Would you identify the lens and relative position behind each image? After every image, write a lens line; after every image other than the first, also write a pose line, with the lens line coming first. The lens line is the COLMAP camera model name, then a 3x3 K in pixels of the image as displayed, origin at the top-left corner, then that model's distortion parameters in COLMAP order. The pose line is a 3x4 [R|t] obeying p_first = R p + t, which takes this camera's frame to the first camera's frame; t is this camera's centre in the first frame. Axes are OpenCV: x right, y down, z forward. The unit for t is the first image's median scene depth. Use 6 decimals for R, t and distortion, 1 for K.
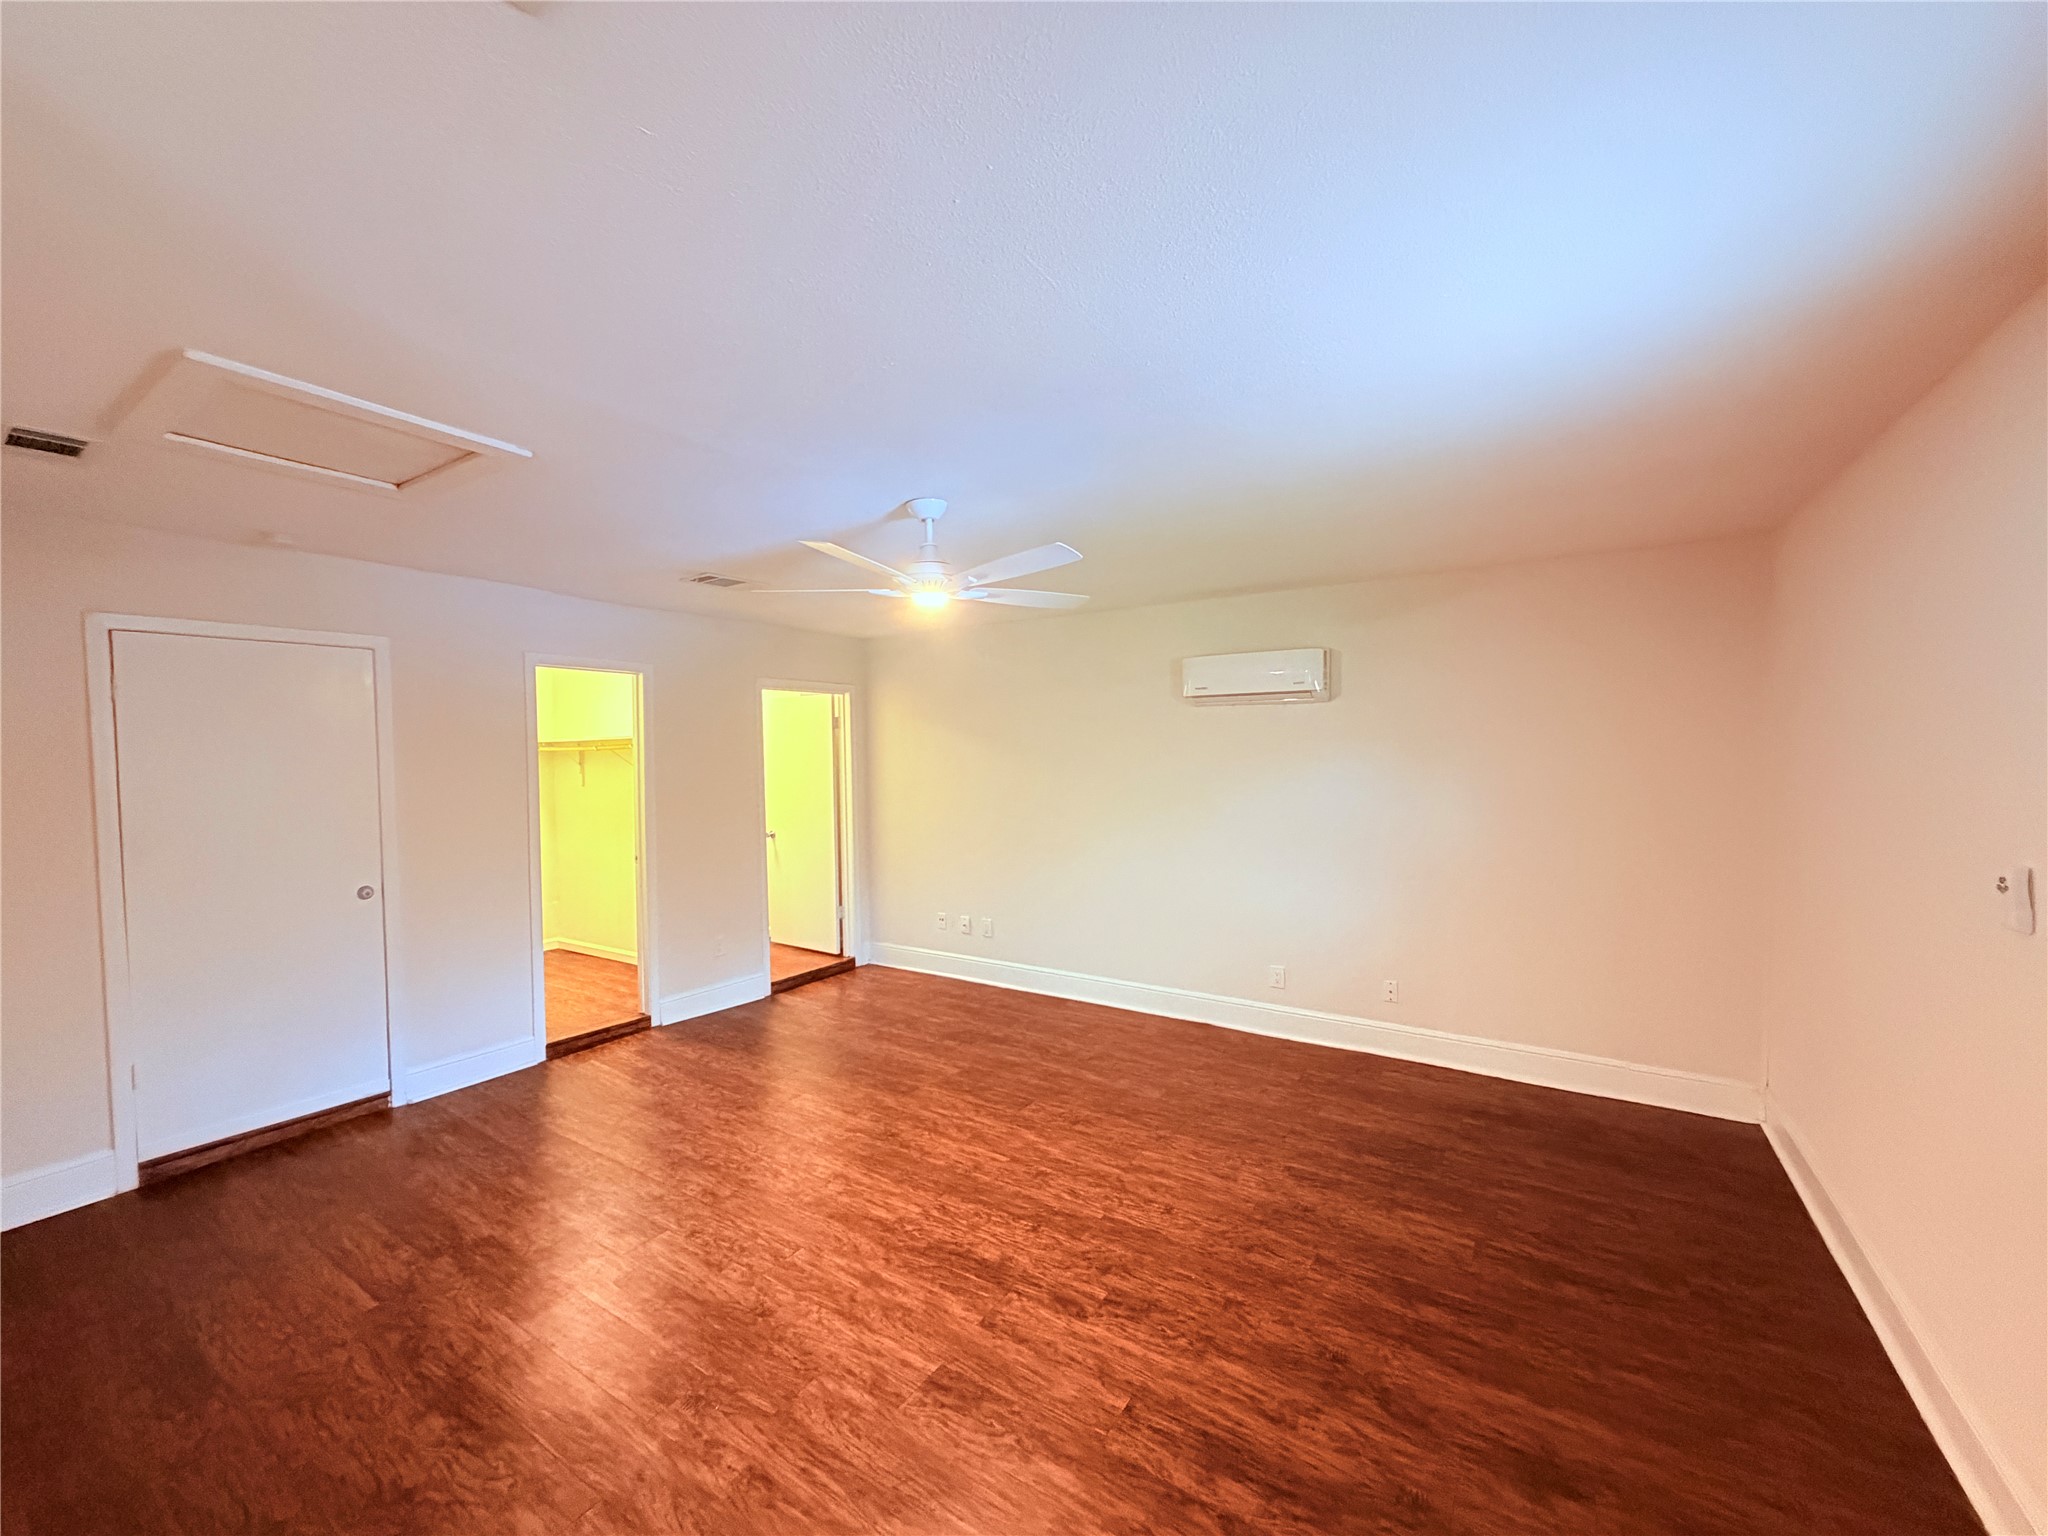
lens RADIAL K [[812.0, 0, 1017.9], [0, 812.0, 765.8], [0, 0, 1]] dist [0.001807, 0.000217]
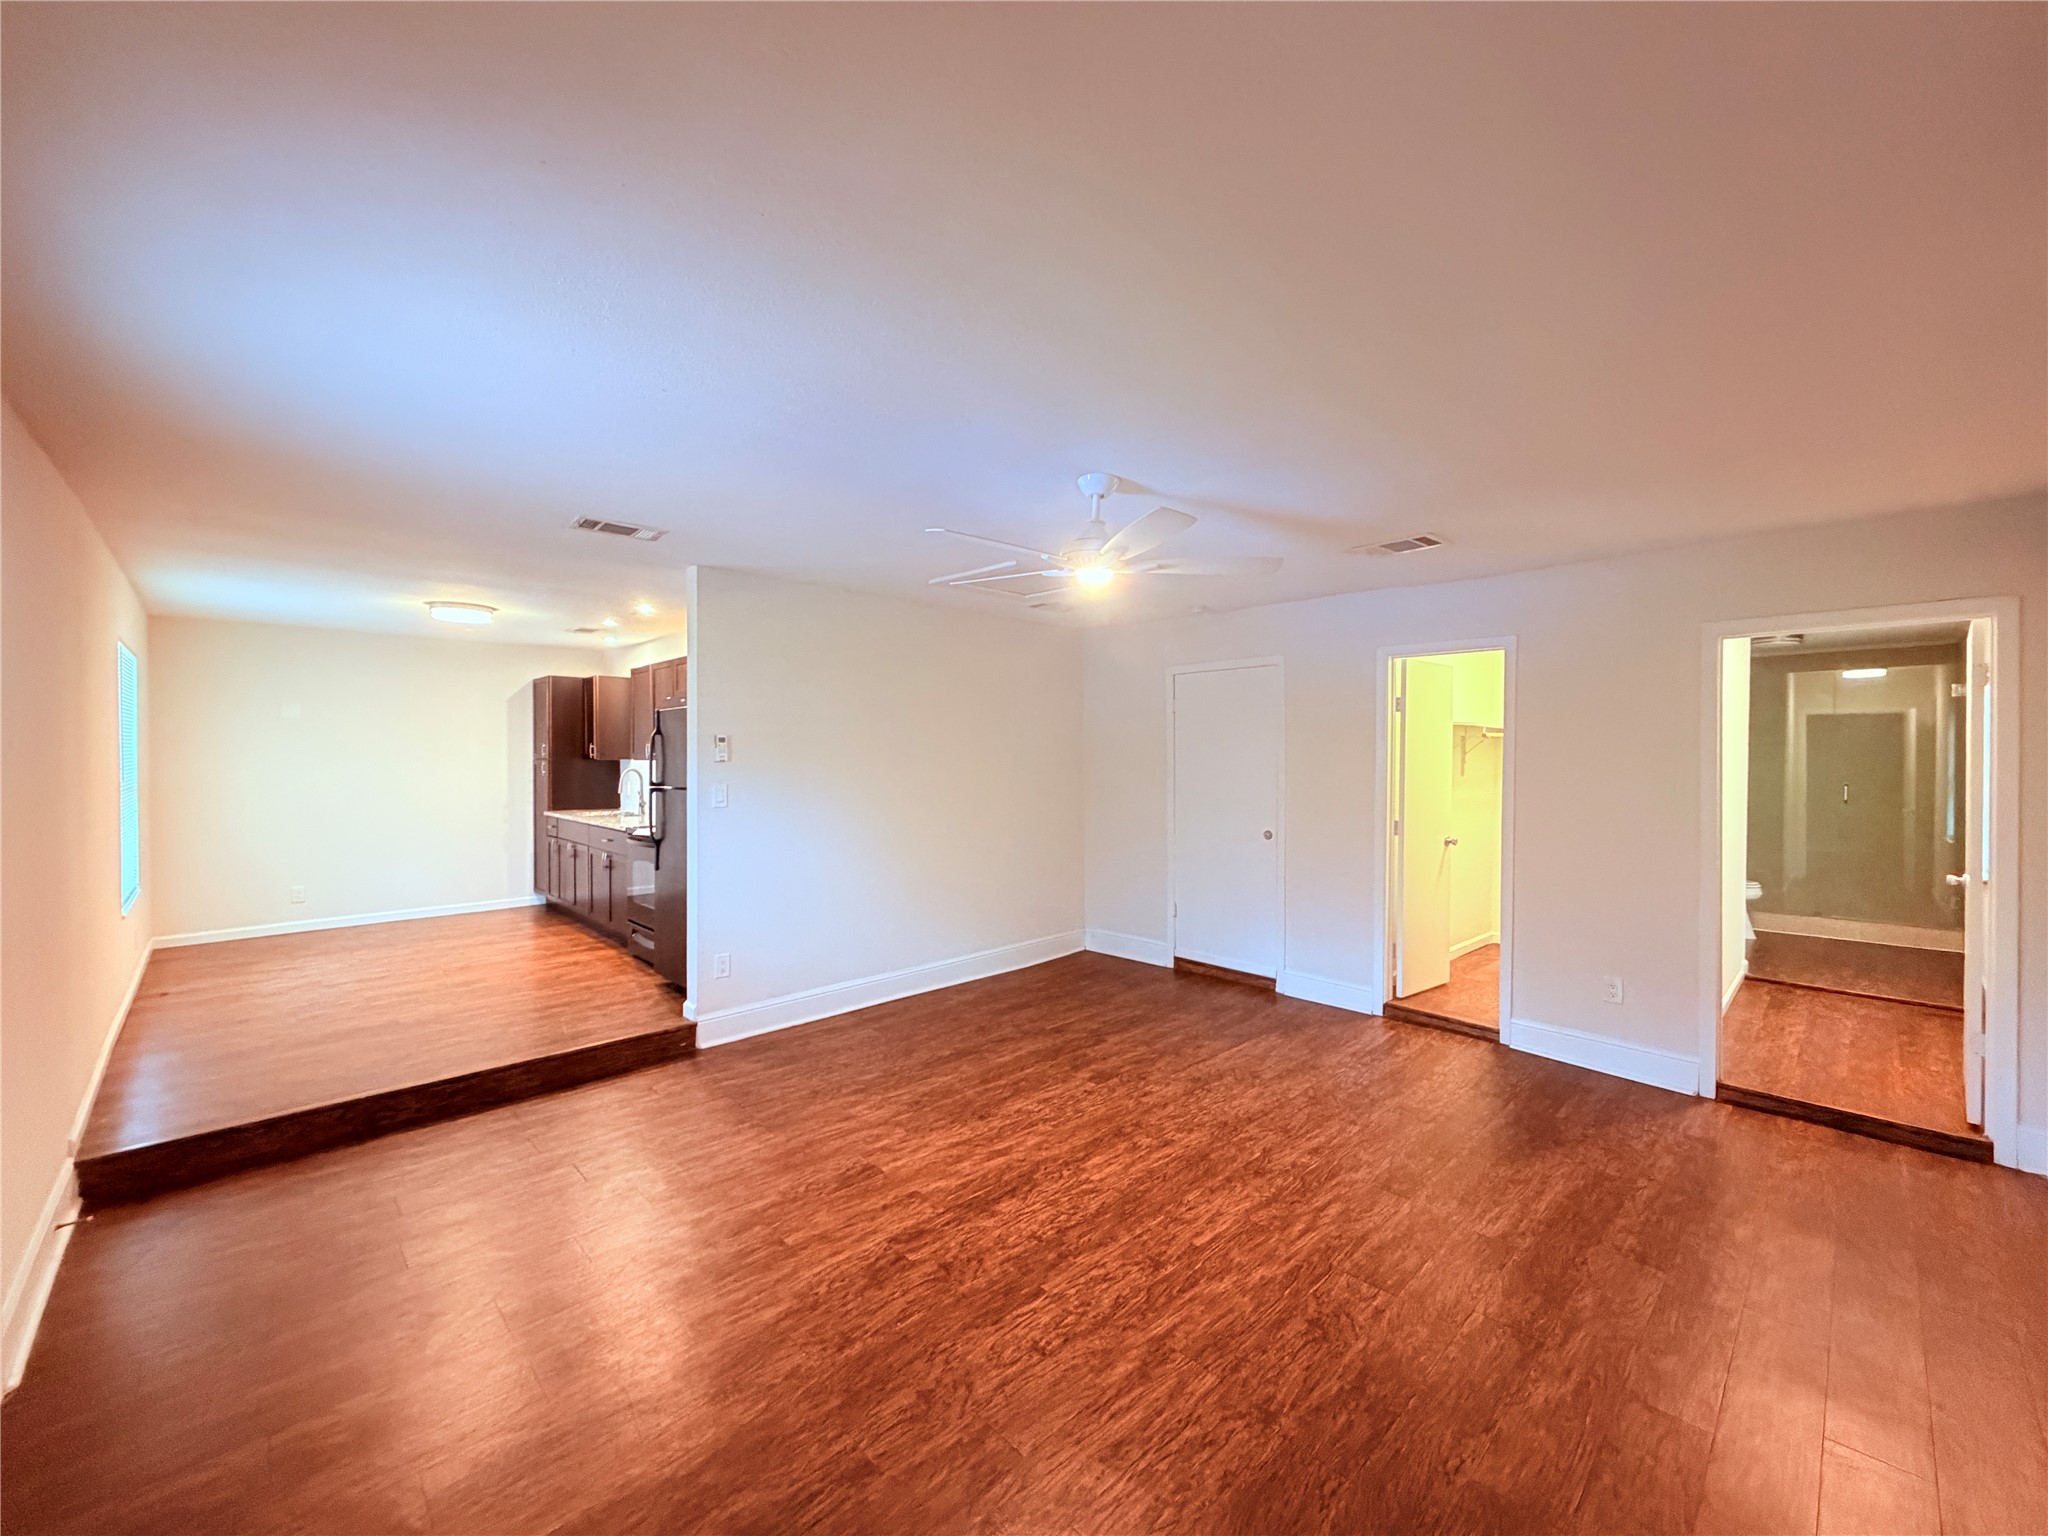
lens RADIAL K [[812.0, 0, 1019.7], [0, 812.0, 760.0], [0, 0, 1]] dist [0.001807, 0.000217]
pose [[-0.218708, 0.015503, -0.975667, 0.941490], [-0.017897, 0.999642, 0.019896, 0.003922], [0.975626, 0.021813, -0.218352, 1.192250]]
